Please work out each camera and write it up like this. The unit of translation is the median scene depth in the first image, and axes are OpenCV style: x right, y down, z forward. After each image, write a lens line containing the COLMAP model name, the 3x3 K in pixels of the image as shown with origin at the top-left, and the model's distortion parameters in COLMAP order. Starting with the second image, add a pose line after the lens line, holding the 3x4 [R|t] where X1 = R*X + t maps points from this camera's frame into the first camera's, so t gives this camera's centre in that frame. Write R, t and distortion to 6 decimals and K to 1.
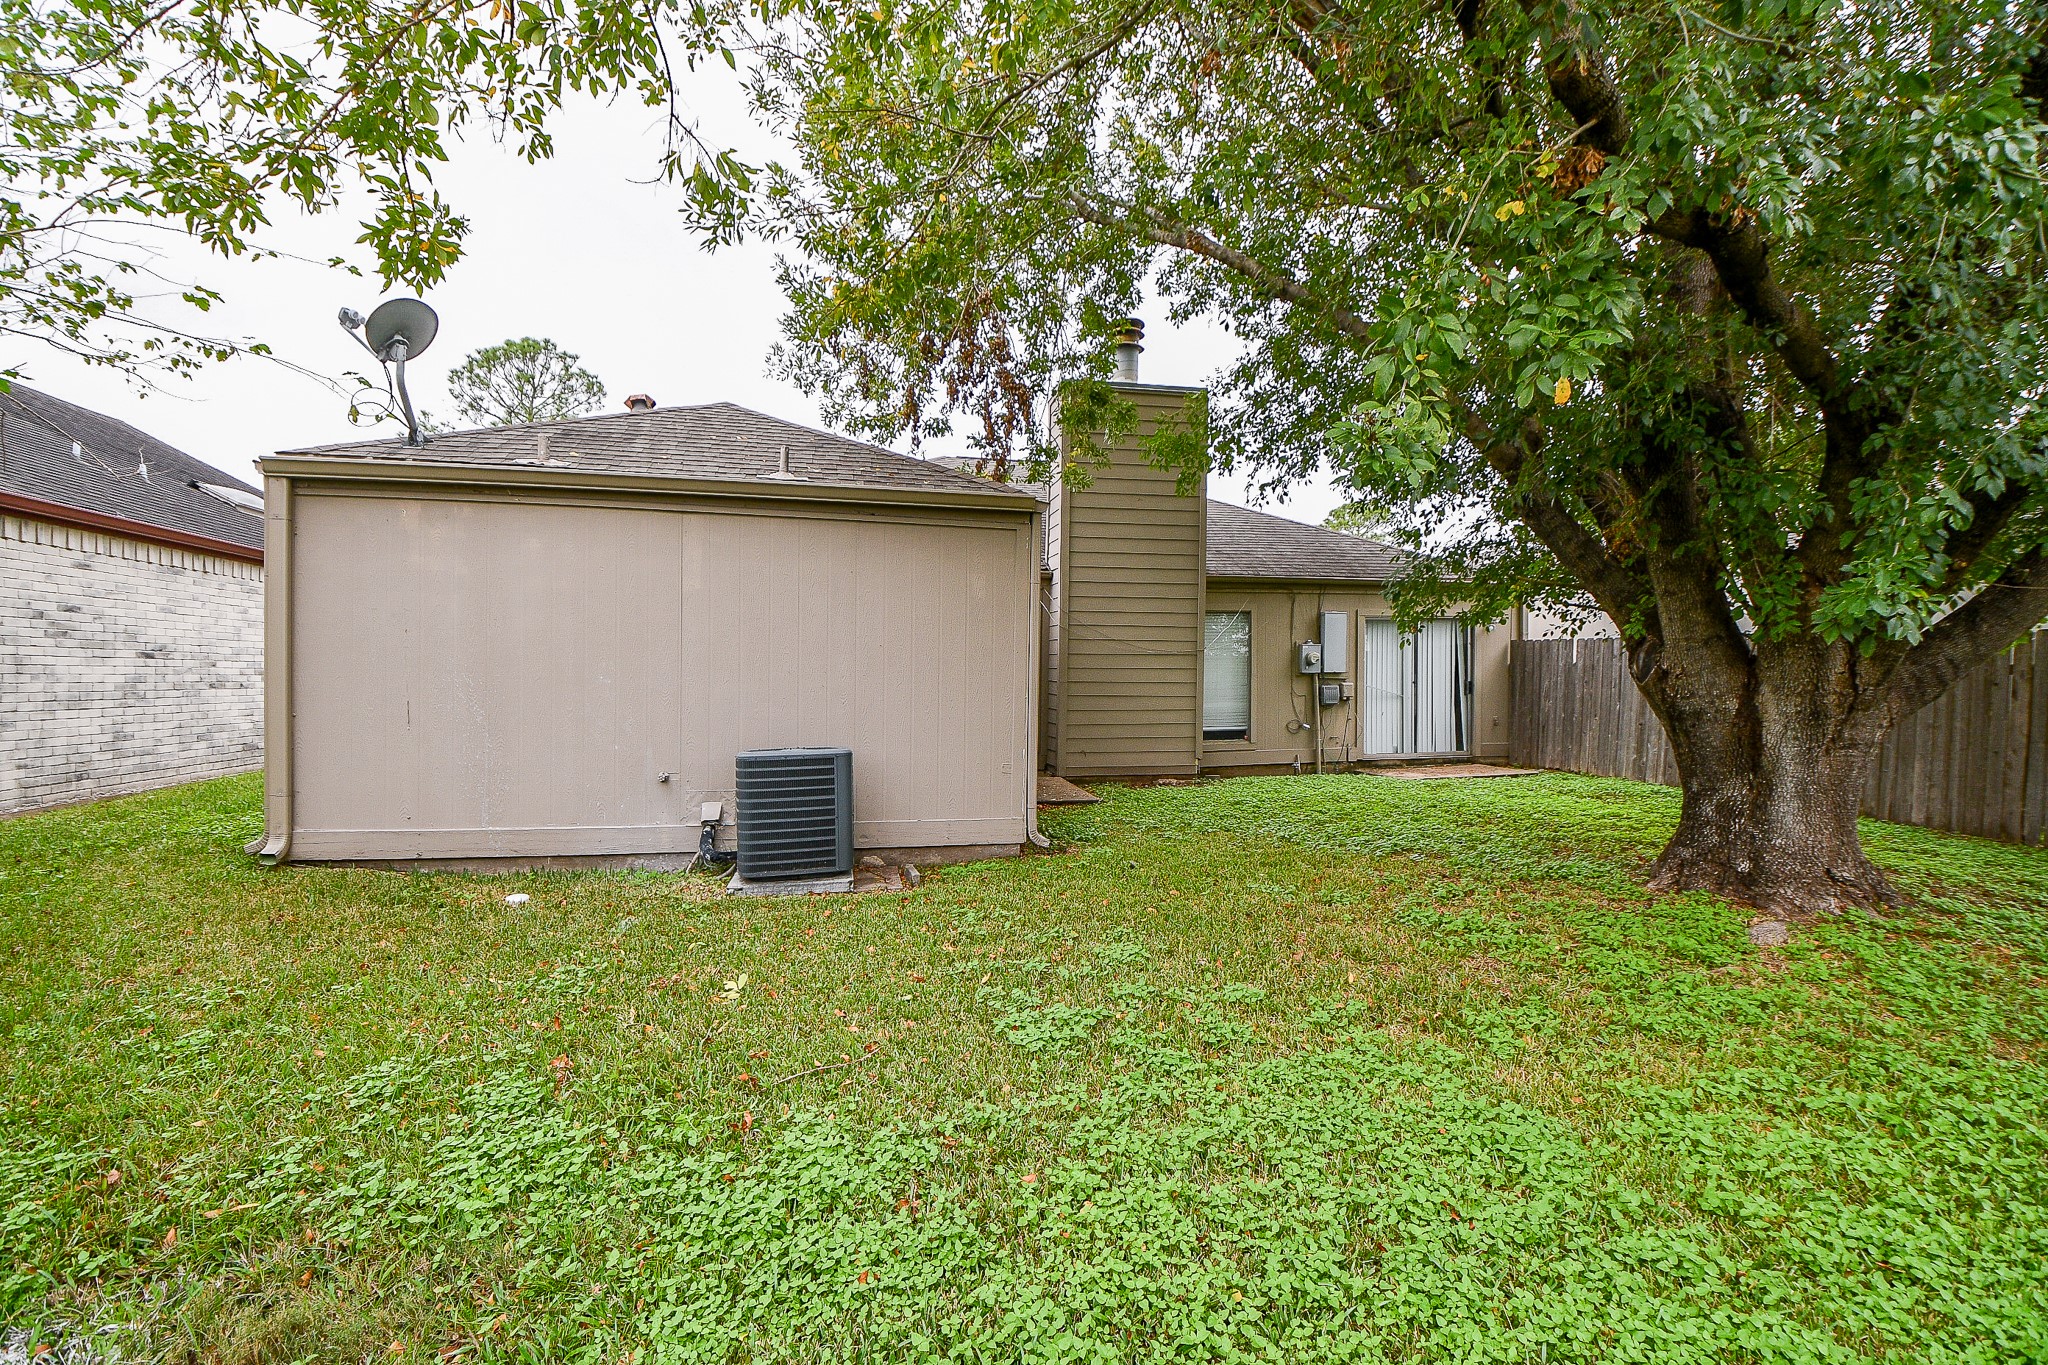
lens RADIAL K [[910.3, 0, 1024.0], [0, 910.3, 674.0], [0, 0, 1]] dist [-0.004369, -0.010731]
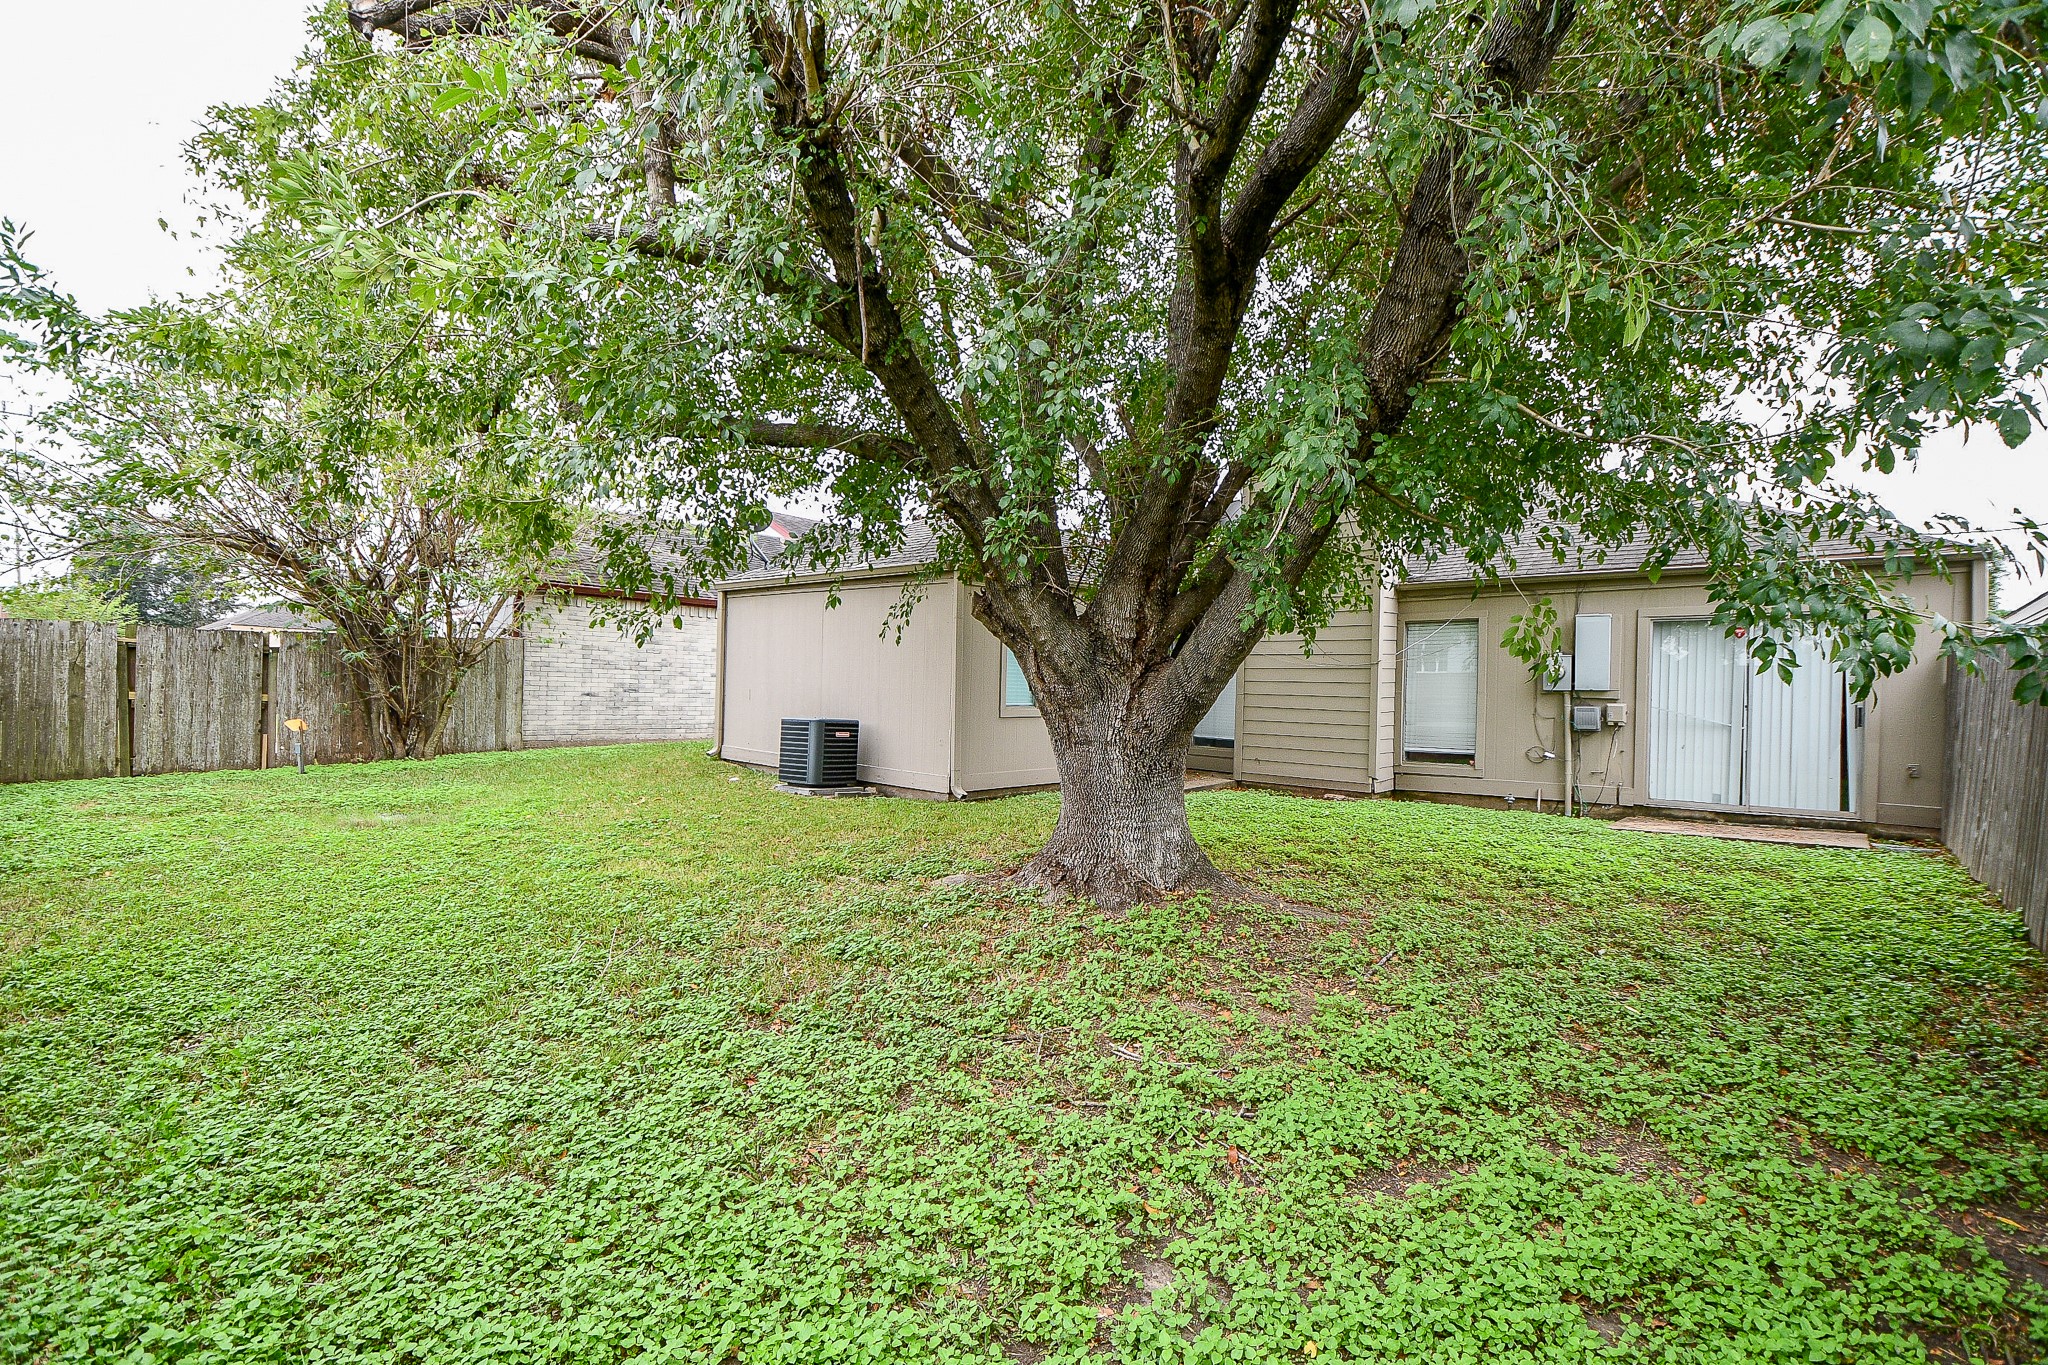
lens RADIAL K [[910.3, 0, 1024.1], [0, 910.3, 686.9], [0, 0, 1]] dist [-0.004369, -0.010731]
pose [[0.569884, 0.004791, -0.821711, 0.709328], [-0.022034, 0.999713, -0.009452, 0.013928], [0.821430, 0.023492, 0.569826, 0.140647]]
